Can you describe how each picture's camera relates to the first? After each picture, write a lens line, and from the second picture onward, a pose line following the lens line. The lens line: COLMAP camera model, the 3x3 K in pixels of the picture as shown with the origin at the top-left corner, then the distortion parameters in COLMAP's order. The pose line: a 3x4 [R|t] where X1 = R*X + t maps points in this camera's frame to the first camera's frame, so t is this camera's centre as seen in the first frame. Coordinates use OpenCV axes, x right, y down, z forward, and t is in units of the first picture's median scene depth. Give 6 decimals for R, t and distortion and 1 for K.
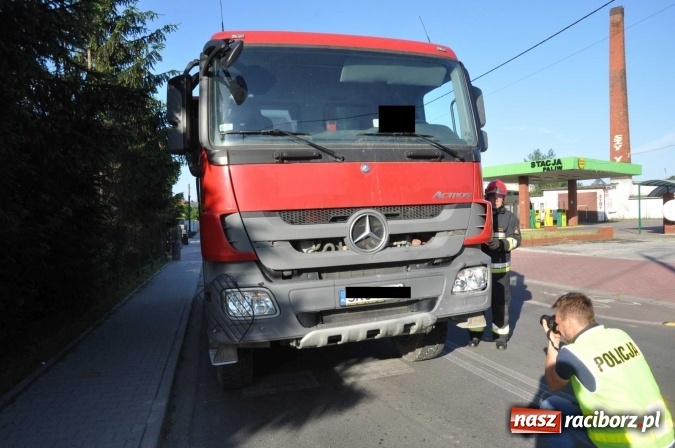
lens RADIAL K [[487.5, 0, 337.5], [0, 487.5, 224.0], [0, 0, 1]] dist [-0.049235, -0.000047]
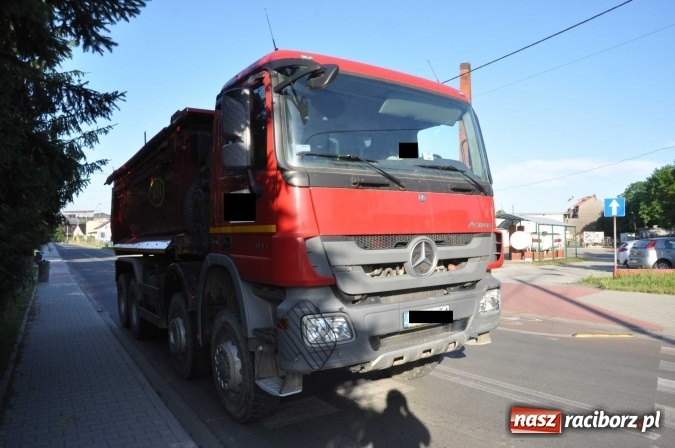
lens RADIAL K [[487.5, 0, 337.5], [0, 487.5, 224.0], [0, 0, 1]] dist [-0.049235, -0.000047]
pose [[0.947499, 0.034088, 0.317935, -0.456668], [-0.019011, 0.998548, -0.050403, 0.000677], [-0.319192, 0.041713, 0.946772, 0.050734]]
